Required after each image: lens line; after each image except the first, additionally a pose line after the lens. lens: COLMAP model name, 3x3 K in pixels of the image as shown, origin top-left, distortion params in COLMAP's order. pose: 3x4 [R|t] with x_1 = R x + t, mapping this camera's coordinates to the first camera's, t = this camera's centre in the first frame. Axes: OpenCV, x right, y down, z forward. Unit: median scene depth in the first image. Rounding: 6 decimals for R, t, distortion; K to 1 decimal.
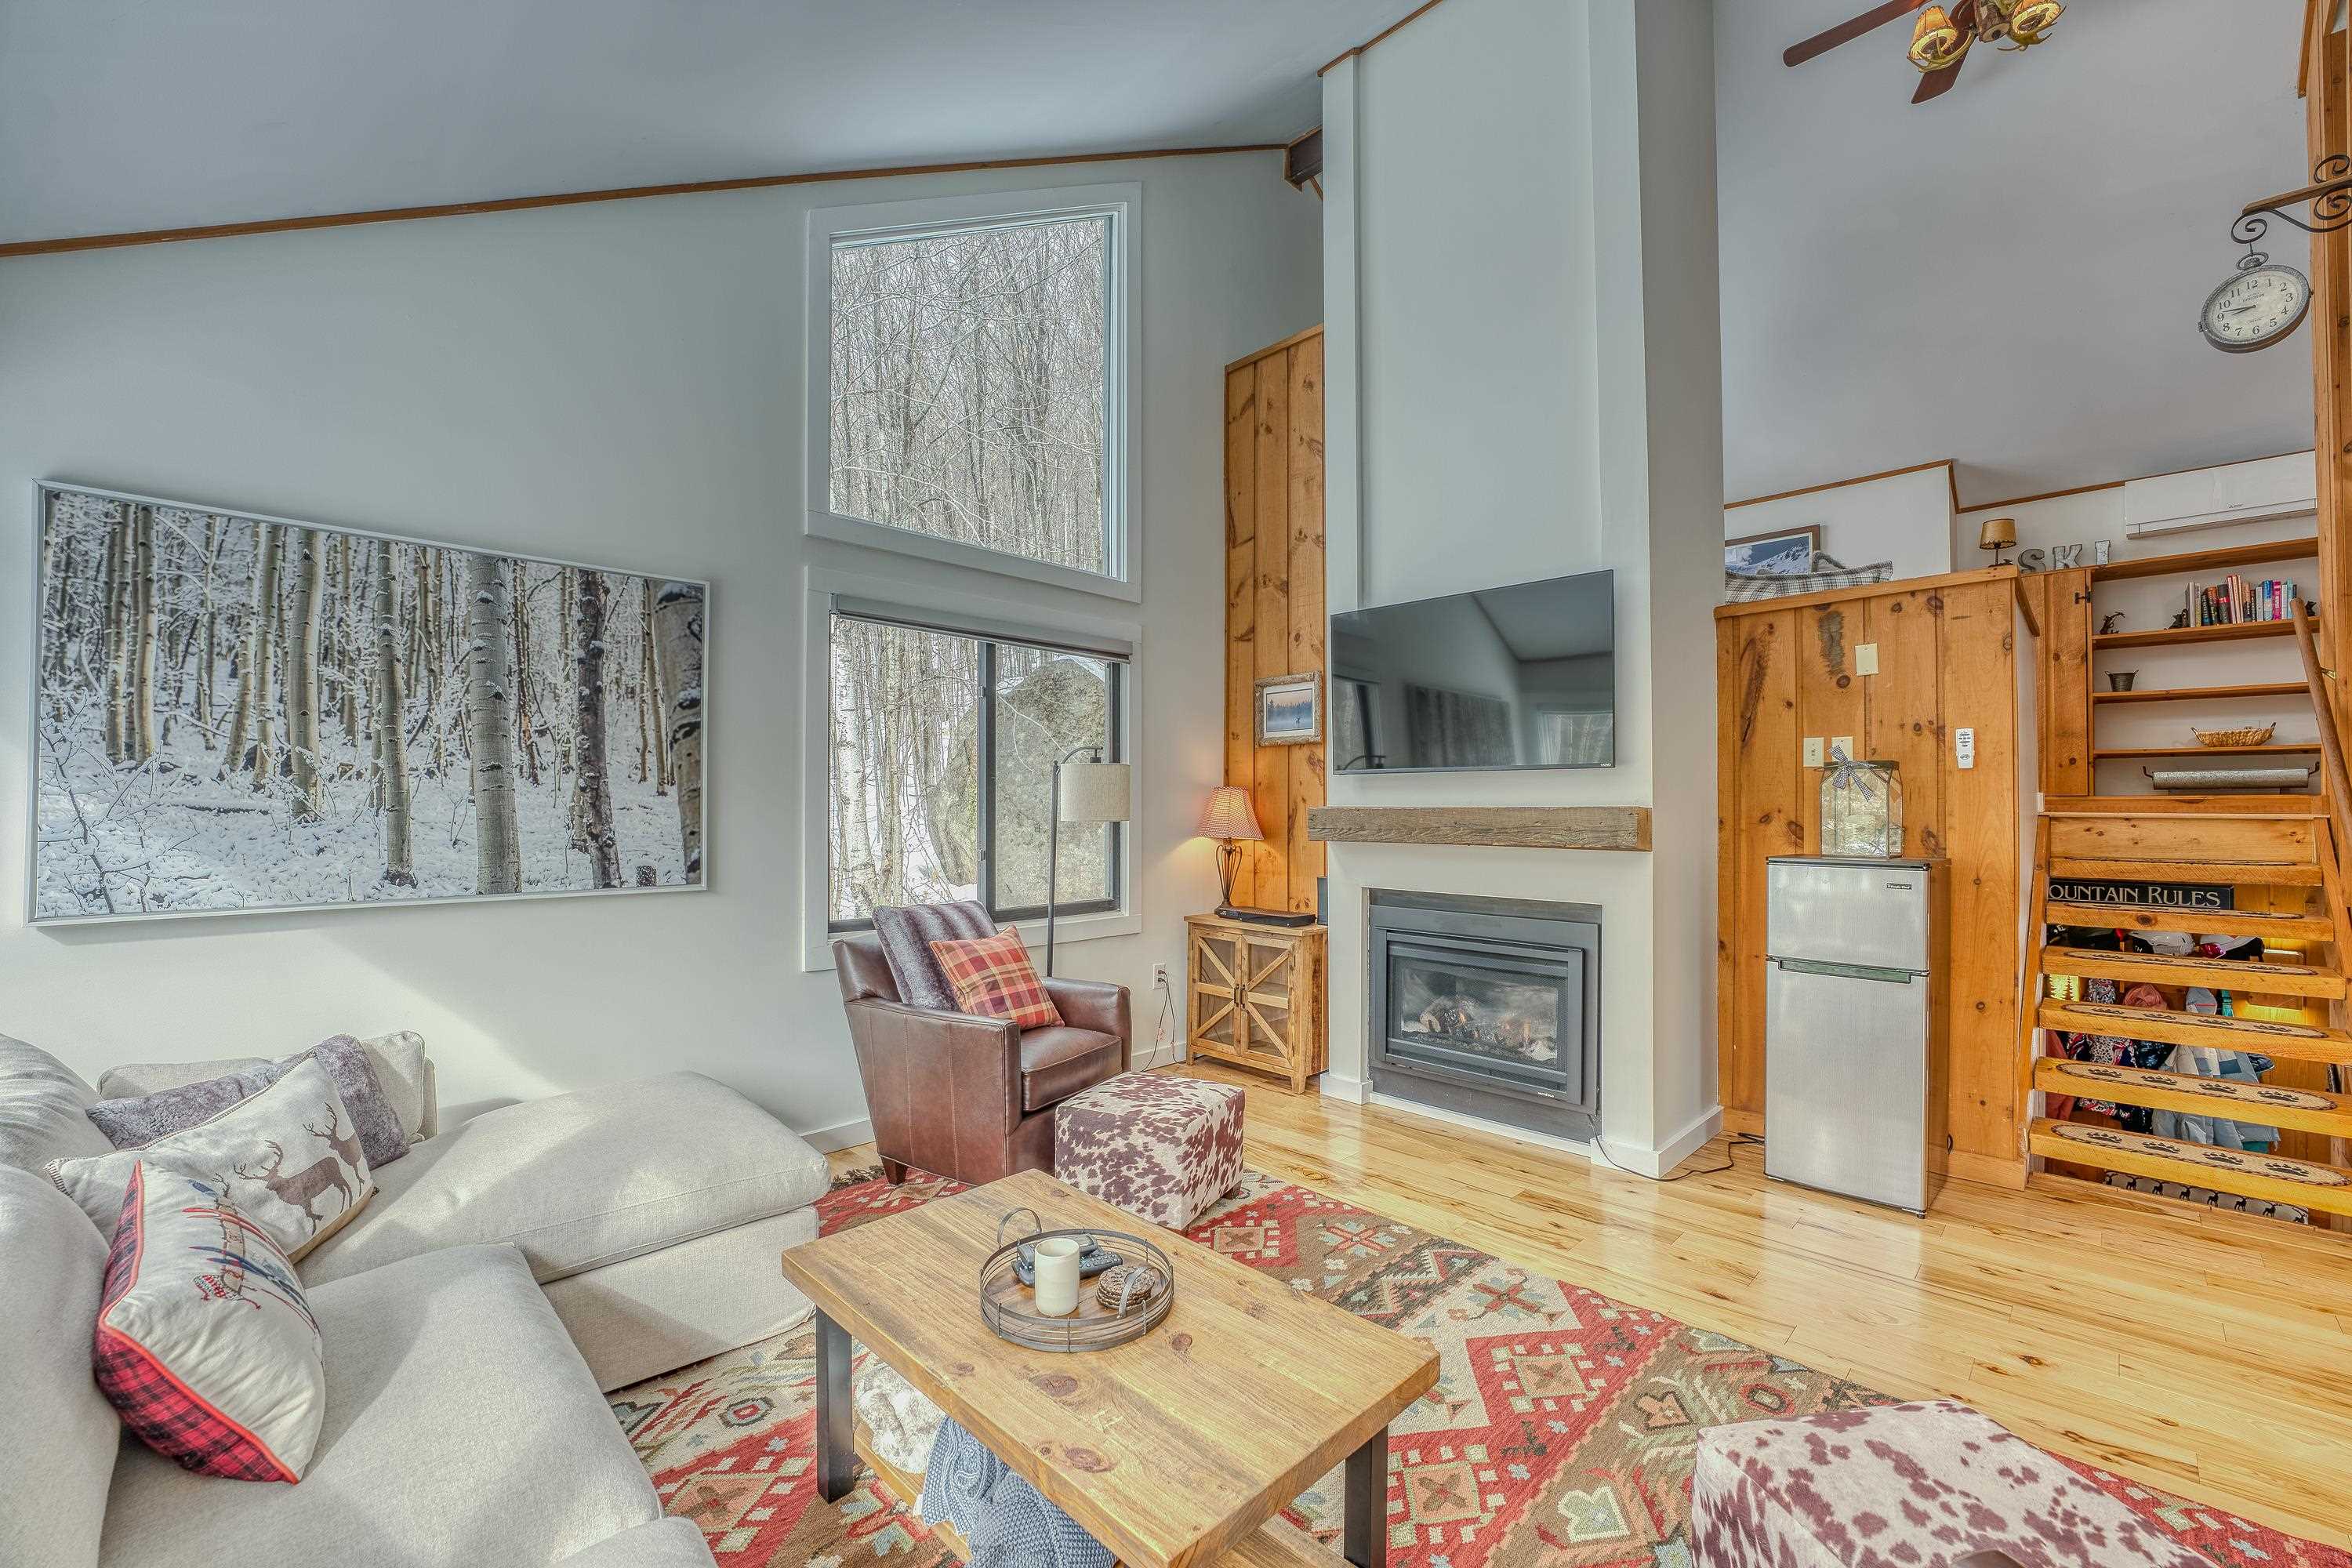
lens RADIAL K [[970.3, 0, 1204.5], [0, 970.3, 794.7], [0, 0, 1]] dist [-0.028442, 0.002511]
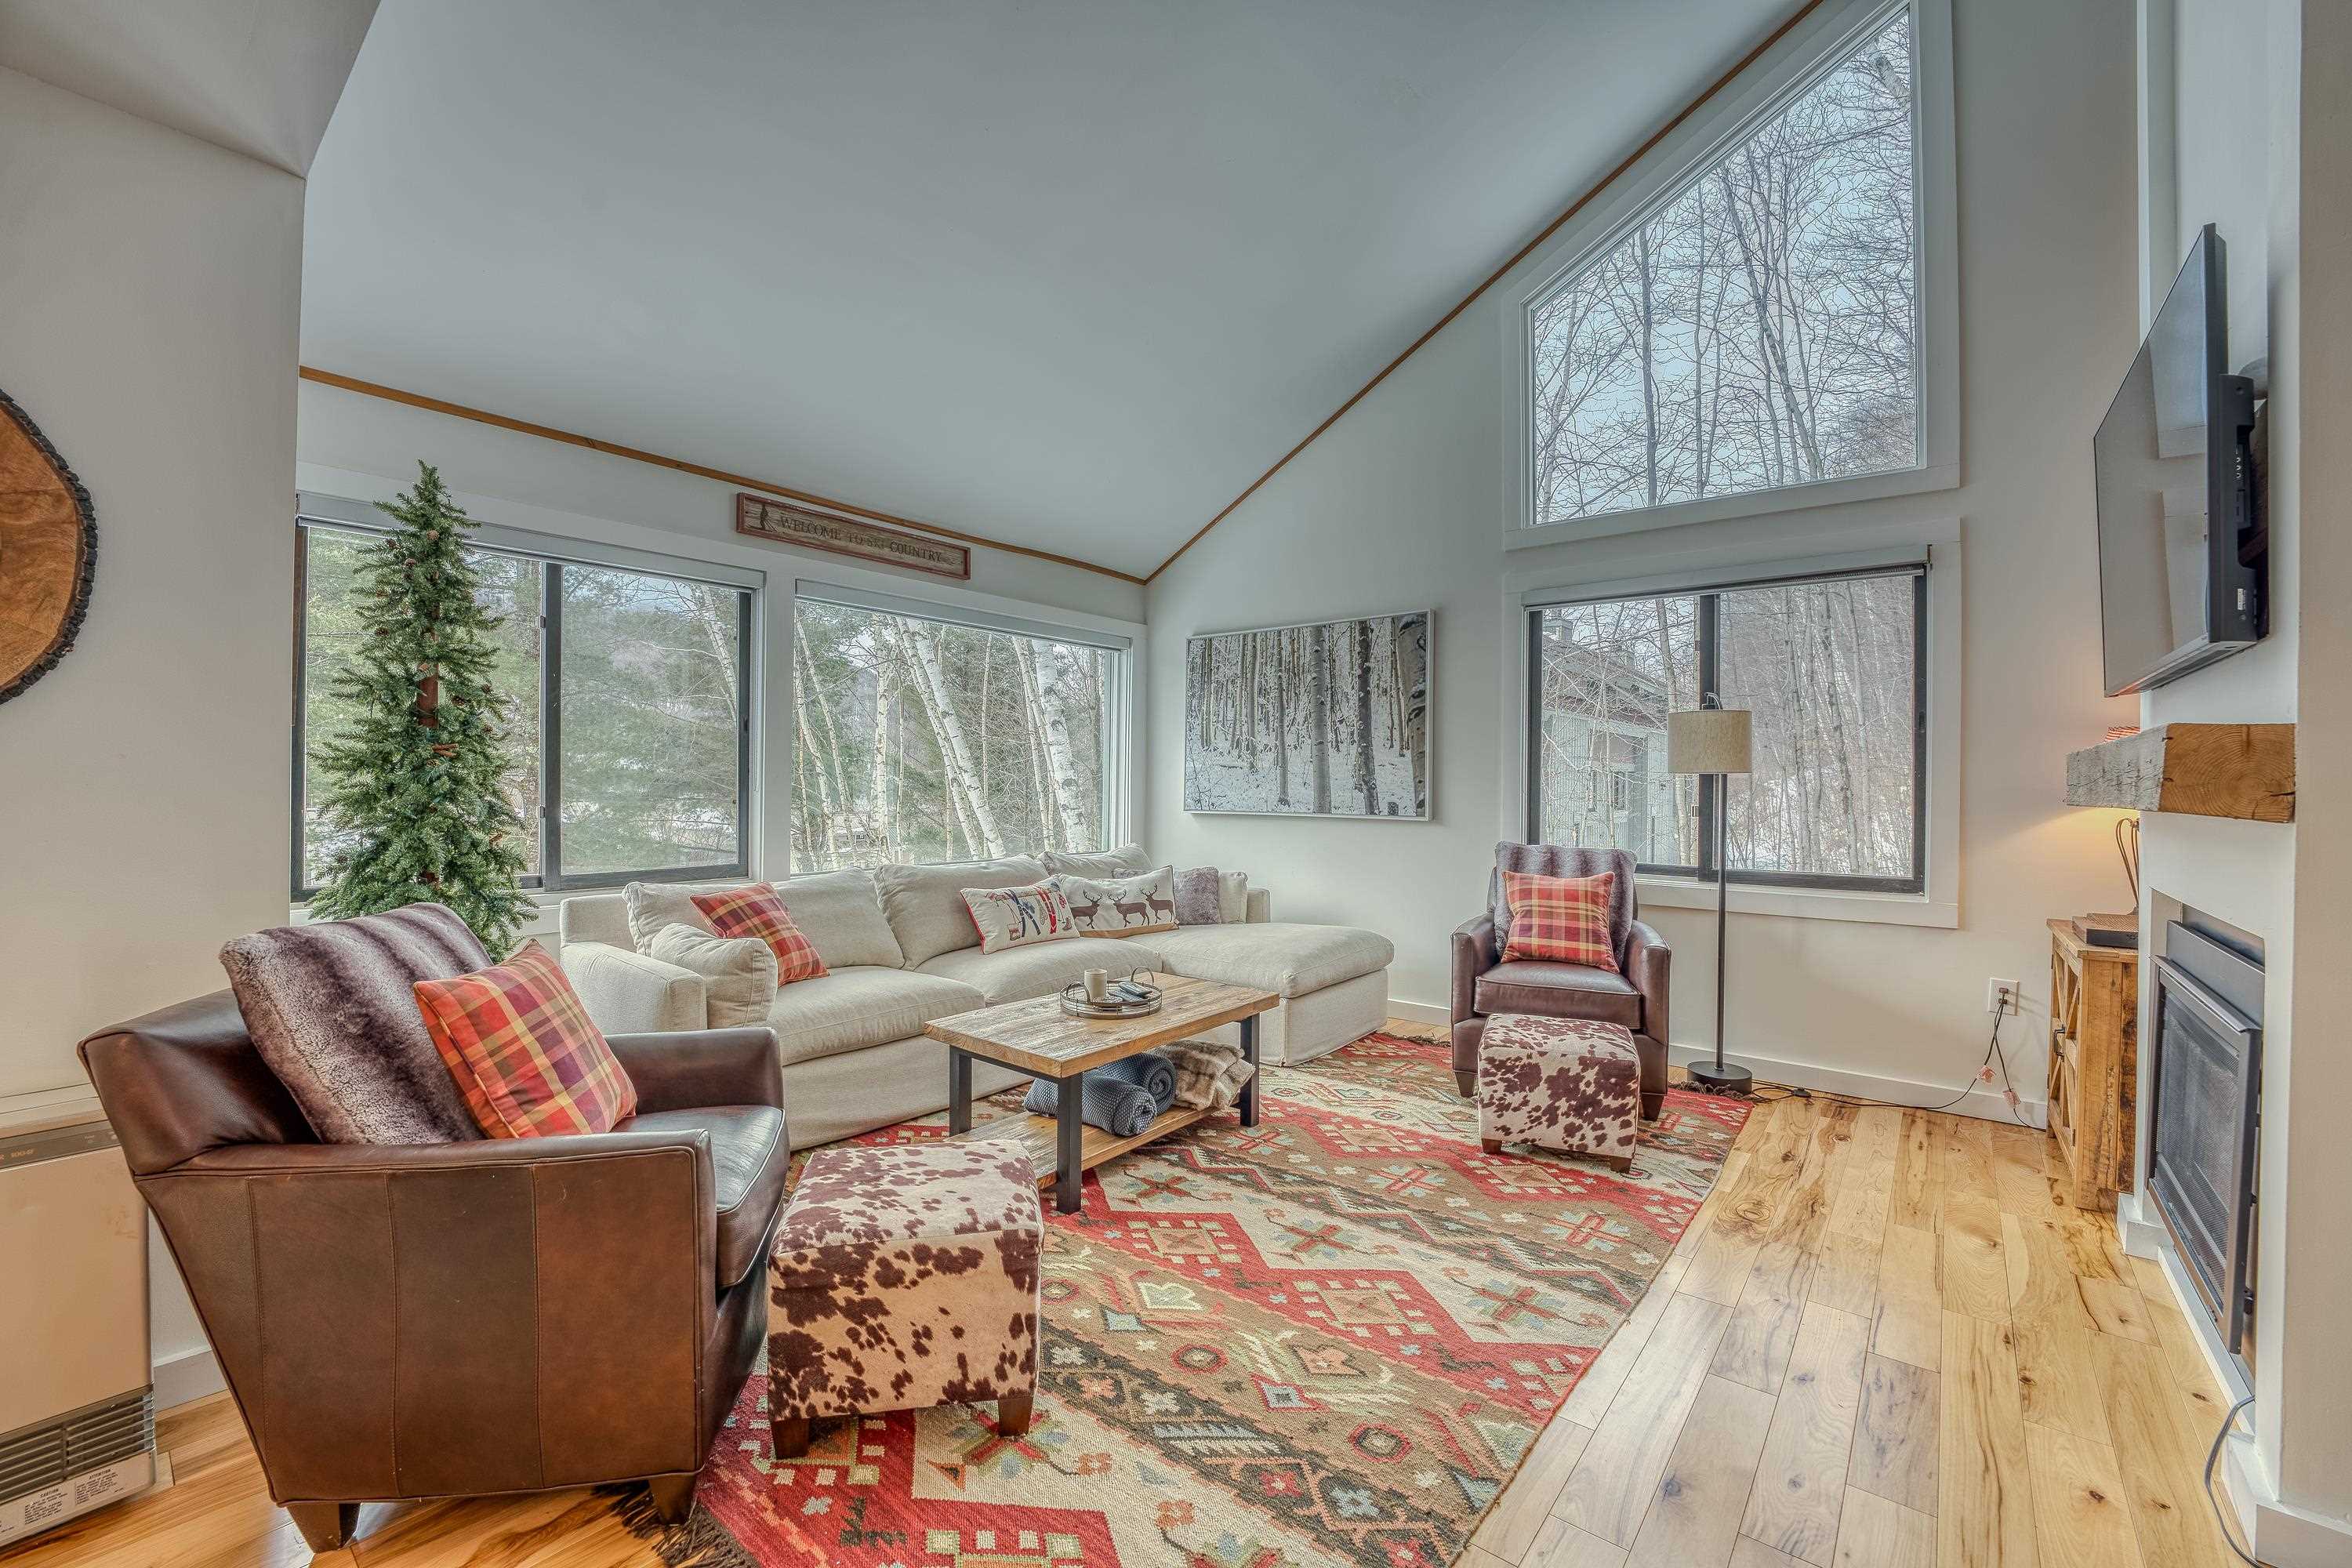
lens RADIAL K [[970.3, 0, 1154.2], [0, 970.3, 785.2], [0, 0, 1]] dist [-0.028442, 0.002511]
pose [[0.066496, -0.000516, -0.997787, 0.923401], [0.002134, 0.999998, -0.000375, 0.044567], [0.997784, -0.002105, 0.066497, 0.494716]]
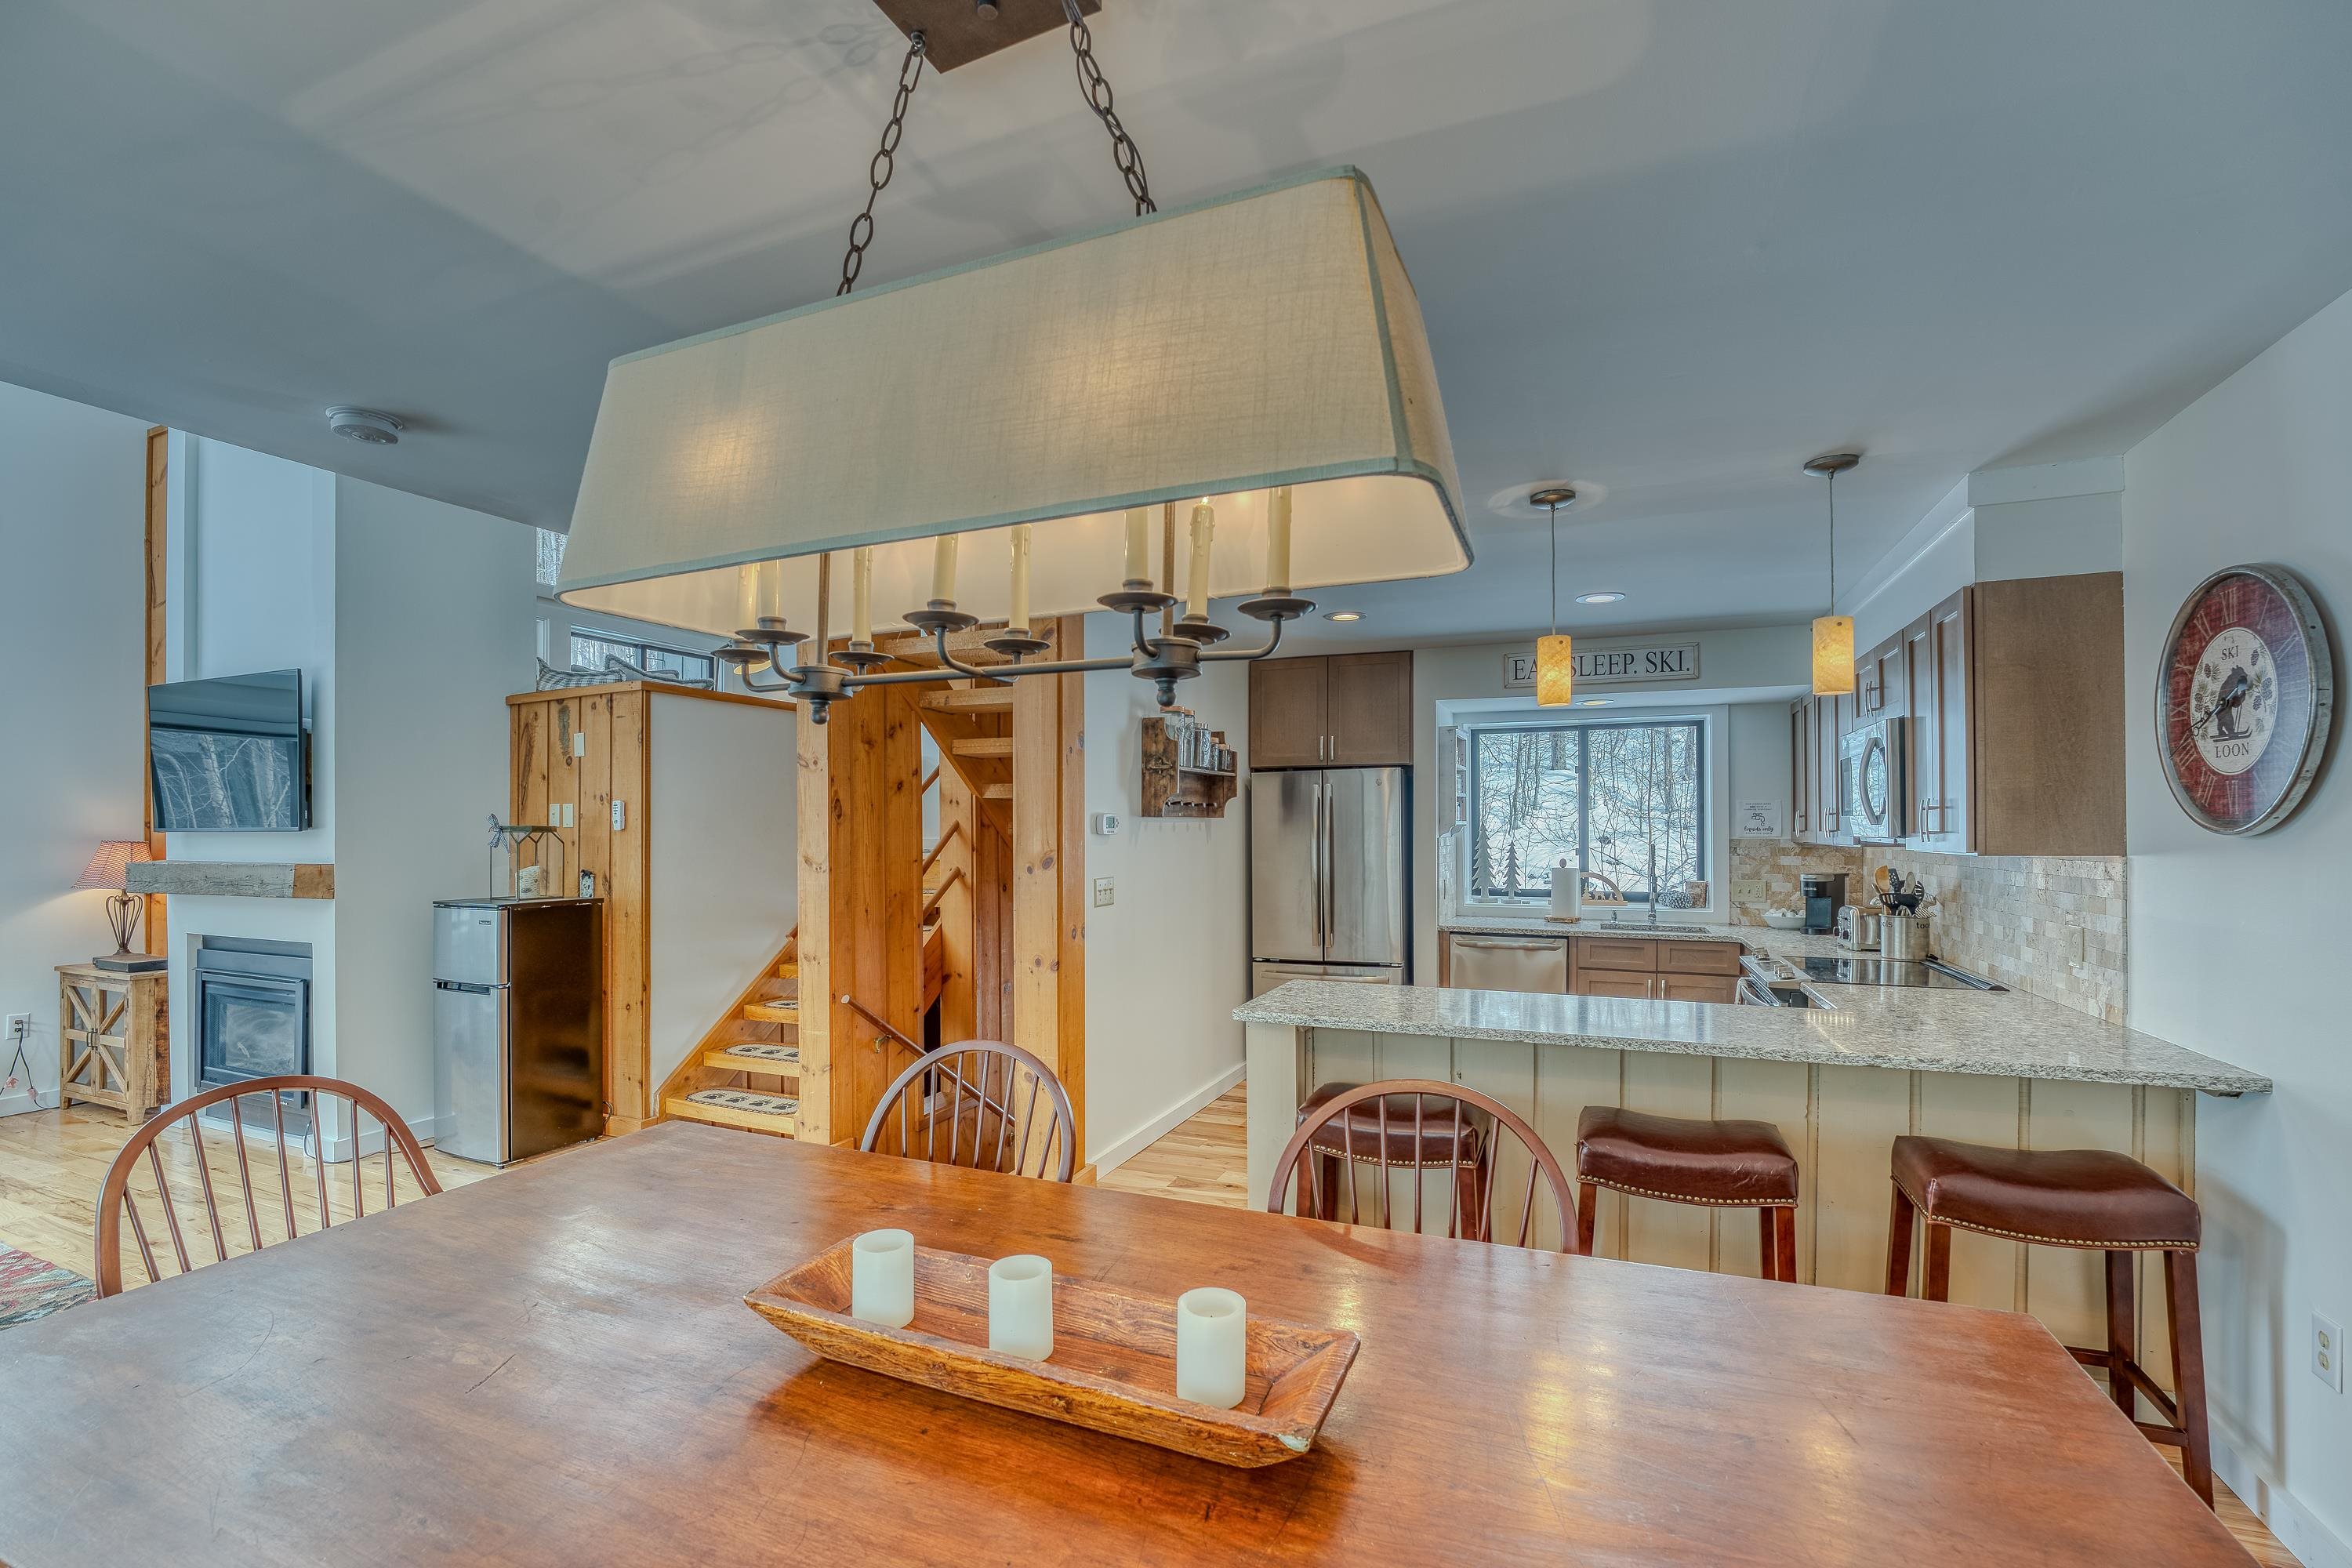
lens RADIAL K [[970.3, 0, 1213.2], [0, 970.3, 829.7], [0, 0, 1]] dist [-0.028442, 0.002511]
pose [[0.924181, -0.005291, 0.381918, 1.124728], [0.001843, 0.999954, 0.009392, -0.041451], [-0.381950, -0.007976, 0.924148, -0.587511]]
